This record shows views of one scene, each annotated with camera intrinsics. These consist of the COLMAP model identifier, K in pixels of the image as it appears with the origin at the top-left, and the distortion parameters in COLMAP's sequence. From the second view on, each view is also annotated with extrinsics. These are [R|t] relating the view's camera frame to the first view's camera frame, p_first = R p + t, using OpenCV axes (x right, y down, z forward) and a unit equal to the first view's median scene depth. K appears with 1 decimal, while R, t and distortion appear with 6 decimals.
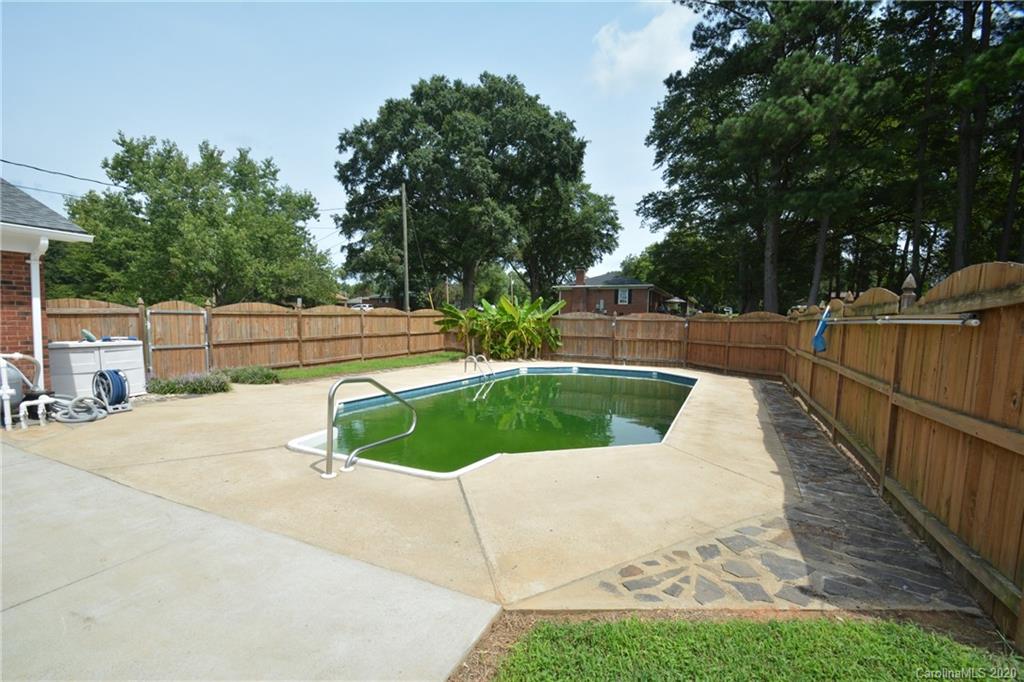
lens RADIAL K [[448.8, 0, 499.2], [0, 448.8, 366.0], [0, 0, 1]] dist [-0.014113, -0.000095]
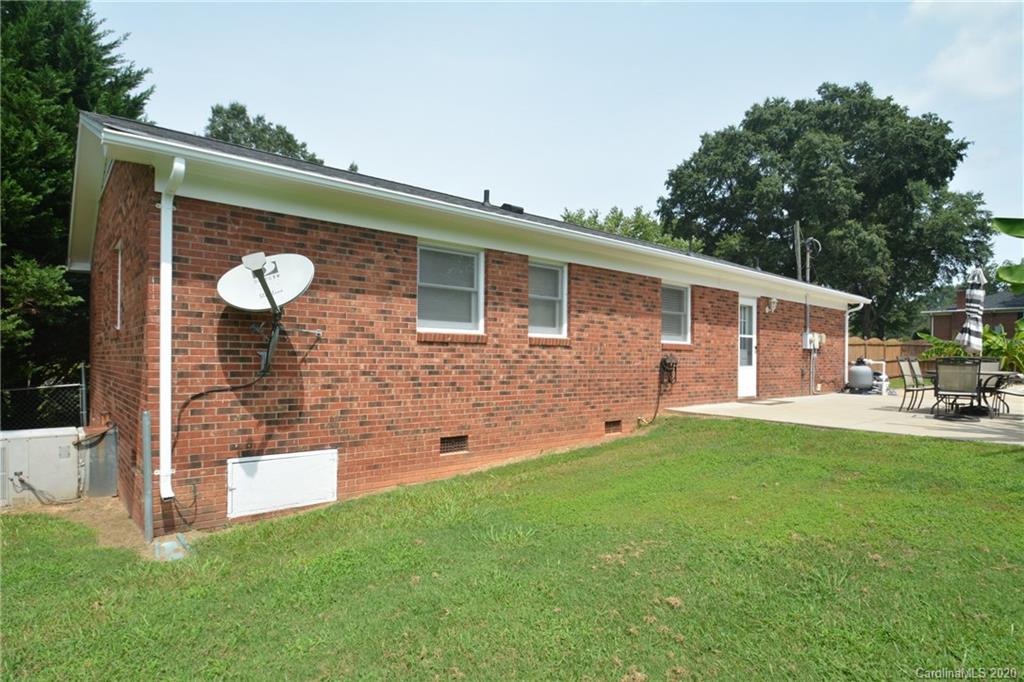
lens RADIAL K [[561.9, 0, 504.3], [0, 561.9, 362.7], [0, 0, 1]] dist [-0.023595, 0.000006]
pose [[0.920461, -0.009062, -0.390730, -0.569148], [-0.028421, 0.995533, -0.090040, 0.091840], [0.389800, 0.093983, 0.916091, -0.700605]]
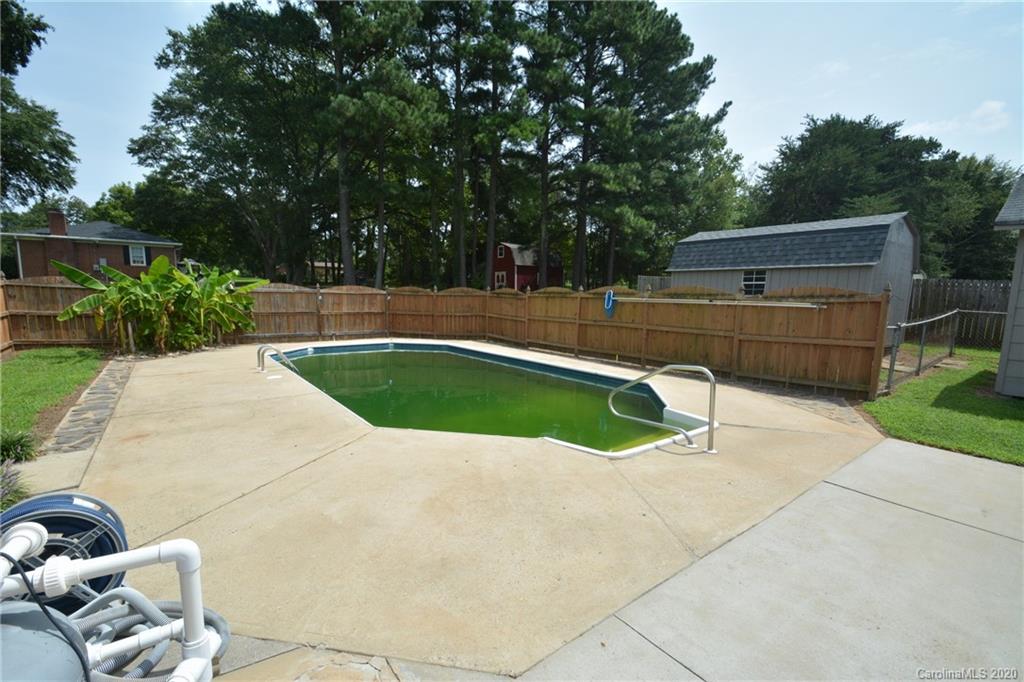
lens RADIAL K [[445.5, 0, 506.8], [0, 445.5, 356.7], [0, 0, 1]] dist [0.021774, -0.017099]
pose [[0.450634, -0.133214, 0.882713, -0.401676], [0.081275, 0.990819, 0.108038, -0.040603], [-0.889001, 0.023057, 0.457324, 0.232938]]
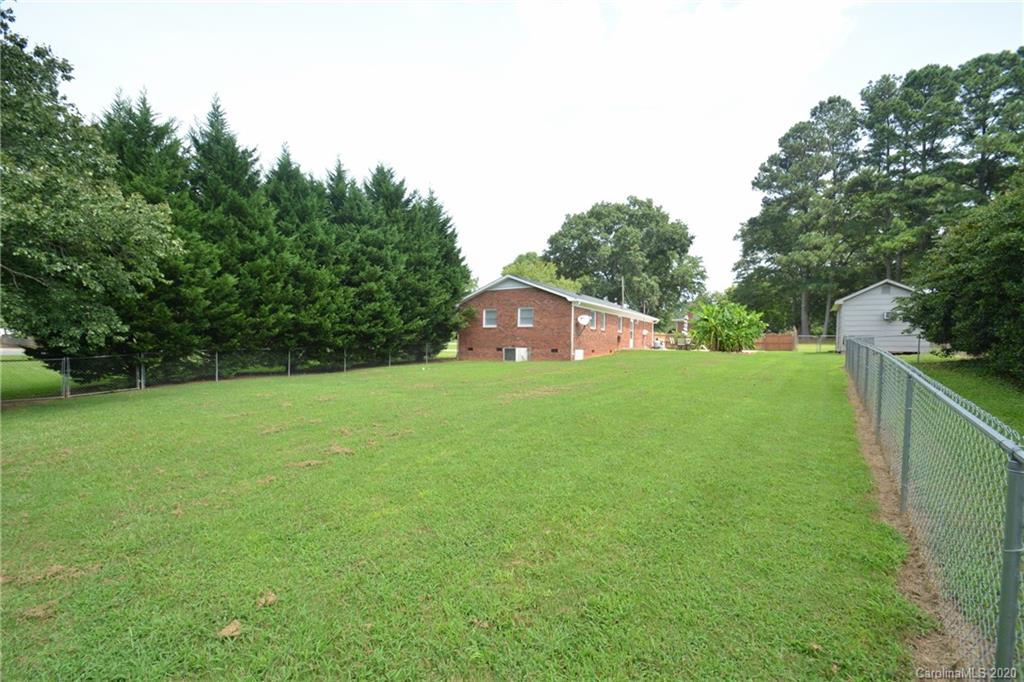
lens RADIAL K [[445.5, 0, 506.8], [0, 445.5, 356.7], [0, 0, 1]] dist [0.021774, -0.017099]
pose [[0.994323, 0.004184, -0.106326, -0.913765], [-0.012434, 0.996950, -0.077052, 0.267935], [0.105679, 0.077937, 0.991341, -1.999069]]
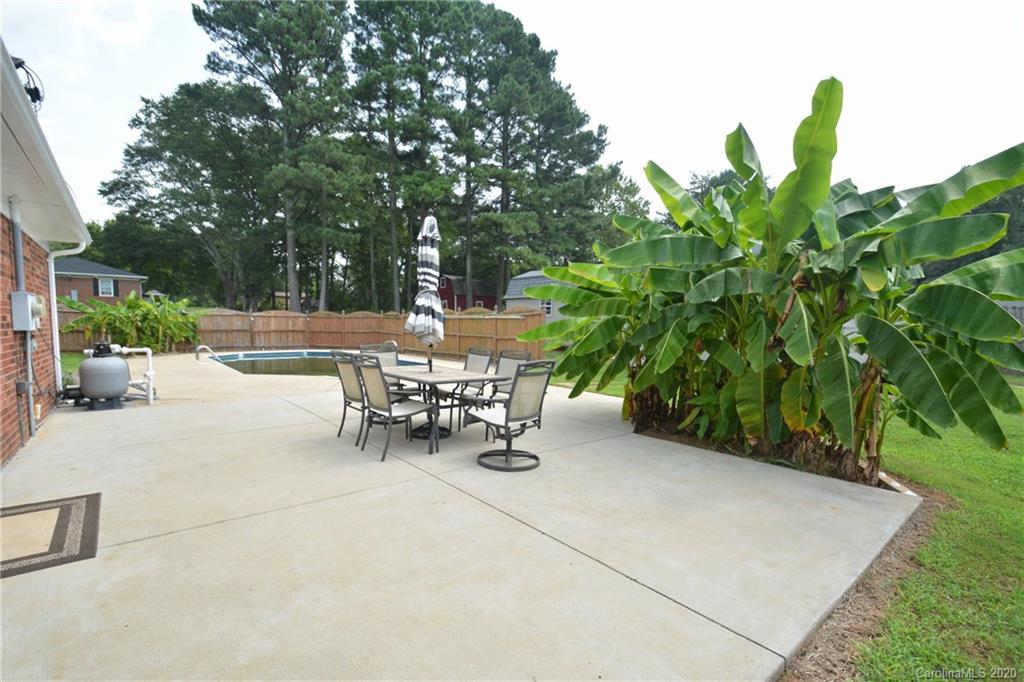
lens RADIAL K [[445.5, 0, 506.8], [0, 445.5, 356.7], [0, 0, 1]] dist [0.021774, -0.017099]
pose [[0.400164, -0.082345, 0.912736, -0.609250], [0.090229, 0.994656, 0.050177, 0.013265], [-0.911991, 0.062276, 0.405456, -0.151693]]
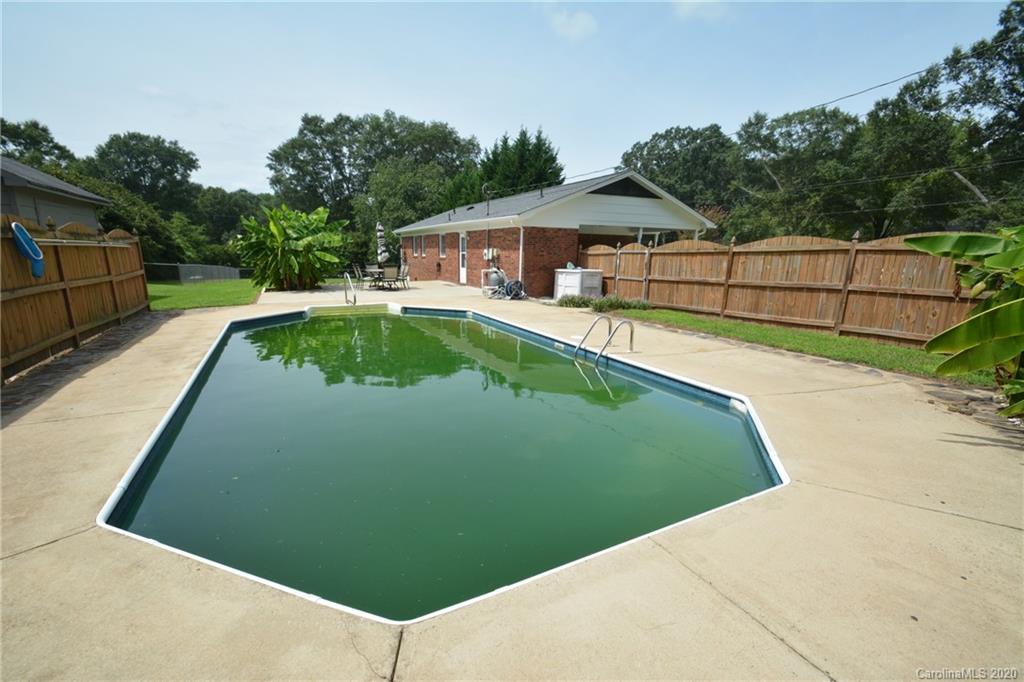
lens RADIAL K [[445.5, 0, 506.8], [0, 445.5, 356.7], [0, 0, 1]] dist [0.021774, -0.017099]
pose [[-0.596857, 0.158635, -0.786509, 0.356148], [-0.103226, 0.956931, 0.271344, -0.087063], [0.795680, 0.243142, -0.554776, 0.912621]]
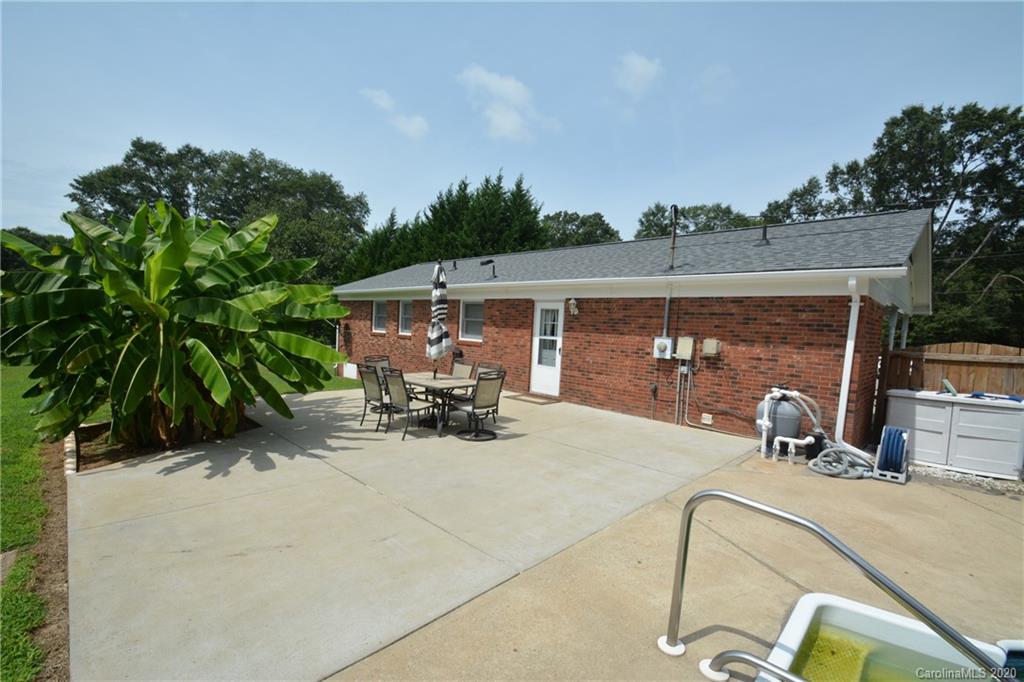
lens RADIAL K [[448.8, 0, 503.5], [0, 448.8, 359.6], [0, 0, 1]] dist [0.020510, -0.023896]
pose [[-0.321541, 0.033489, -0.946303, 0.052770], [-0.149564, 0.985033, 0.085679, -0.031781], [0.935009, 0.169082, -0.311719, 0.229048]]
